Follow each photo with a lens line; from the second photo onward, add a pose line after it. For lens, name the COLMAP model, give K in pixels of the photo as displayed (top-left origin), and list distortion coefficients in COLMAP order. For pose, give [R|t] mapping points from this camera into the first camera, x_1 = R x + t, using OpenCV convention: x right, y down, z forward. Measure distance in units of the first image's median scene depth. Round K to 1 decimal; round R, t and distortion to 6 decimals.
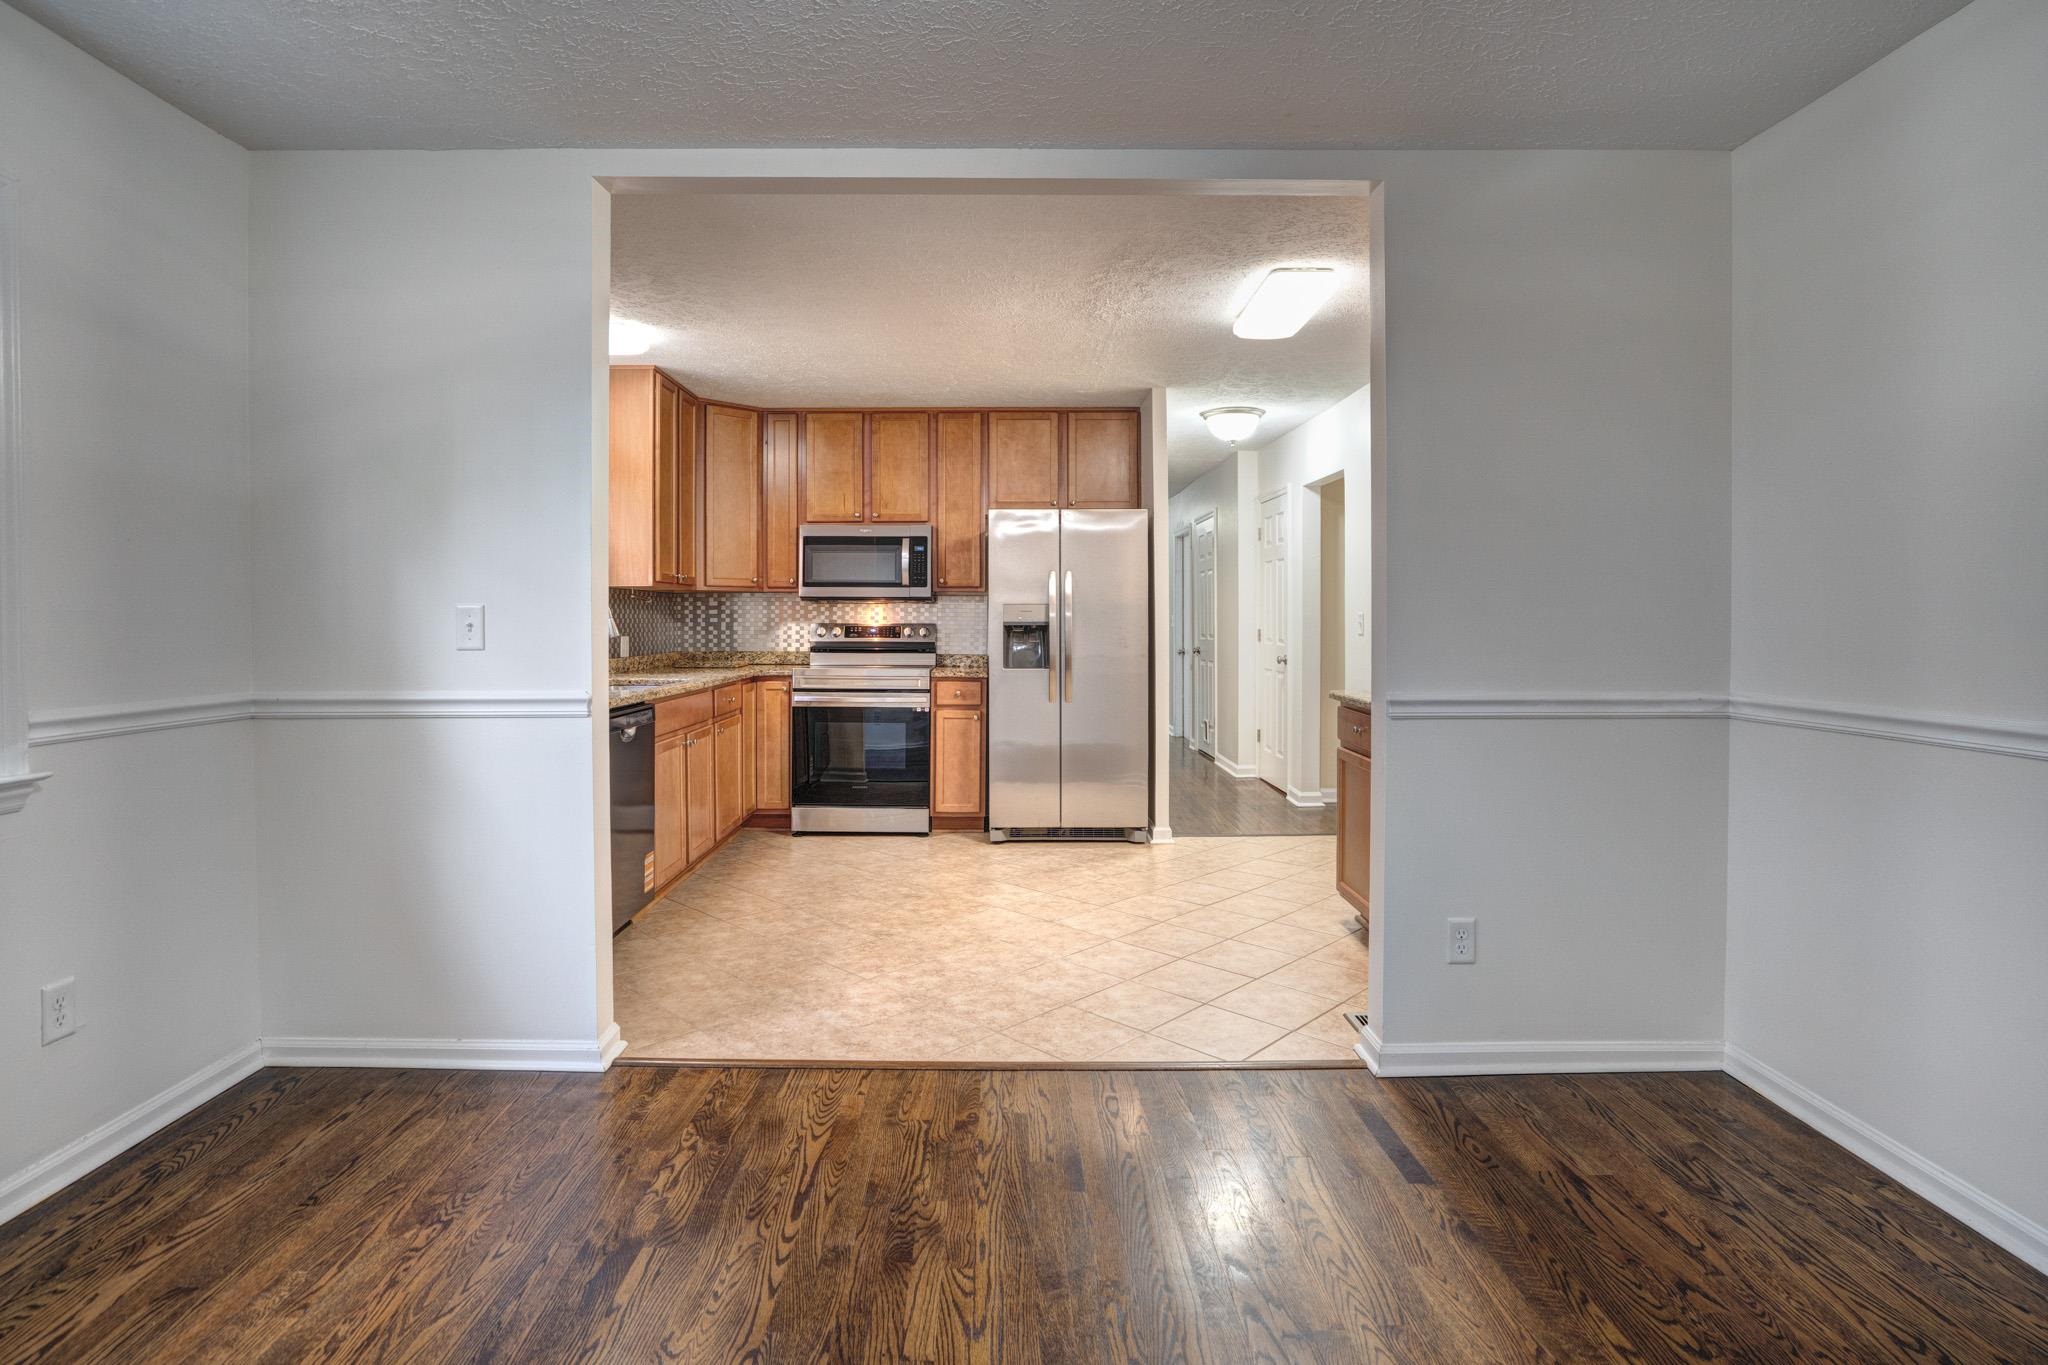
lens RADIAL K [[1049.1, 0, 1012.3], [0, 1049.1, 629.7], [0, 0, 1]] dist [-0.037622, 0.019144]
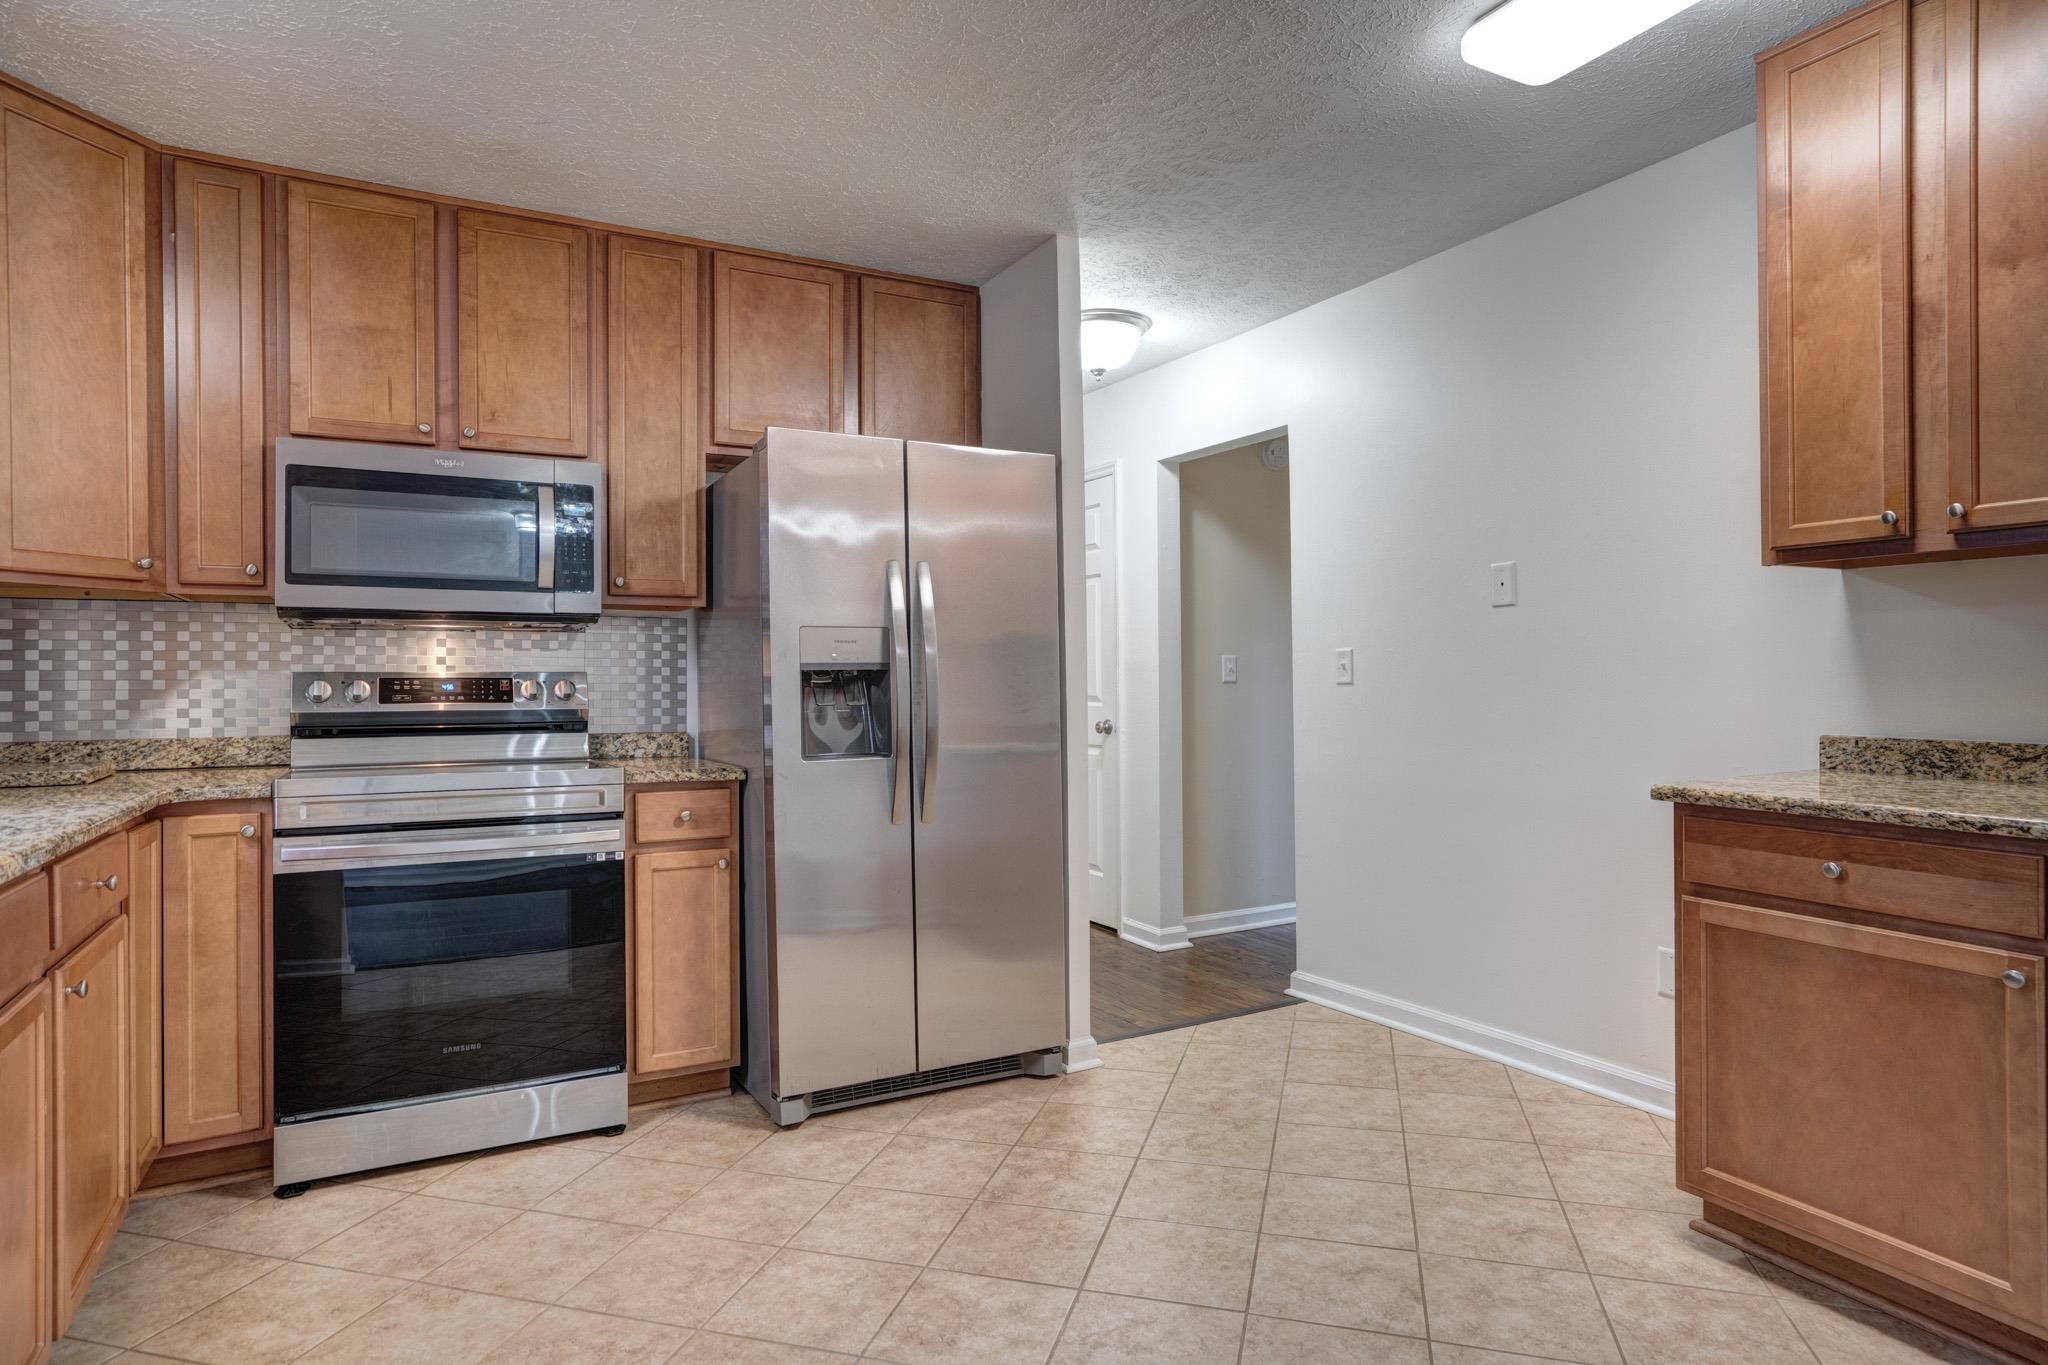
lens RADIAL K [[1143.1, 0, 1018.5], [0, 1143.1, 679.4], [0, 0, 1]] dist [-0.041866, 0.036519]
pose [[0.880087, -0.007192, 0.474758, -0.161988], [0.013230, 0.999868, -0.009380, 0.005975], [-0.474628, 0.014536, 0.880066, 0.474376]]
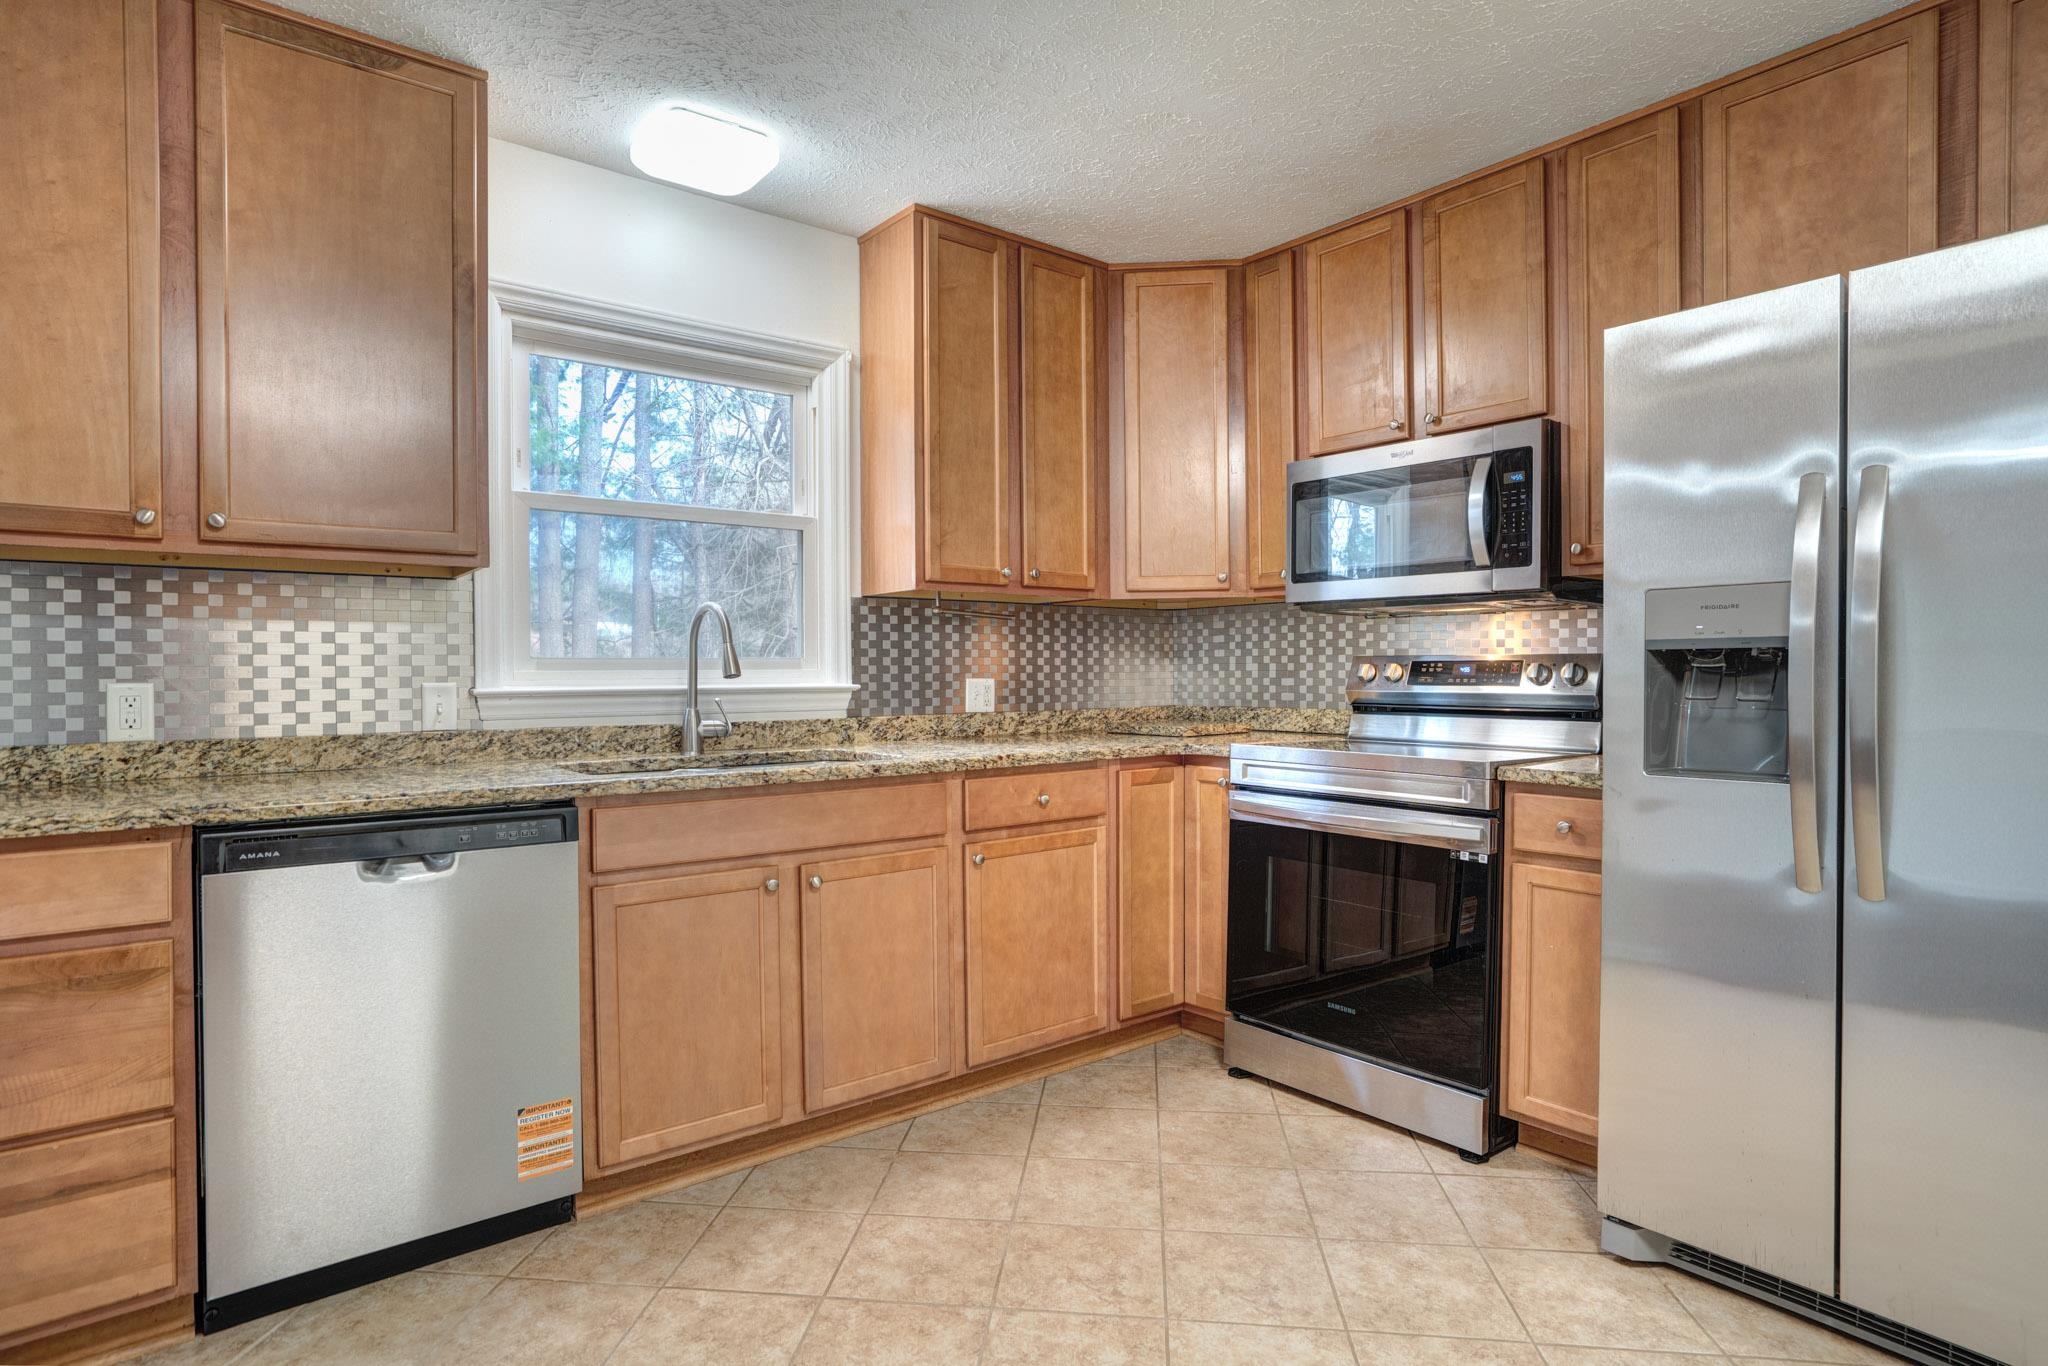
lens RADIAL K [[1087.3, 0, 1015.2], [0, 1087.3, 682.8], [0, 0, 1]] dist [-0.054813, 0.035075]
pose [[0.615286, 0.005531, -0.788285, 0.137469], [-0.002675, 0.999984, 0.004928, 0.005270], [0.788300, -0.000923, 0.615291, 0.589510]]
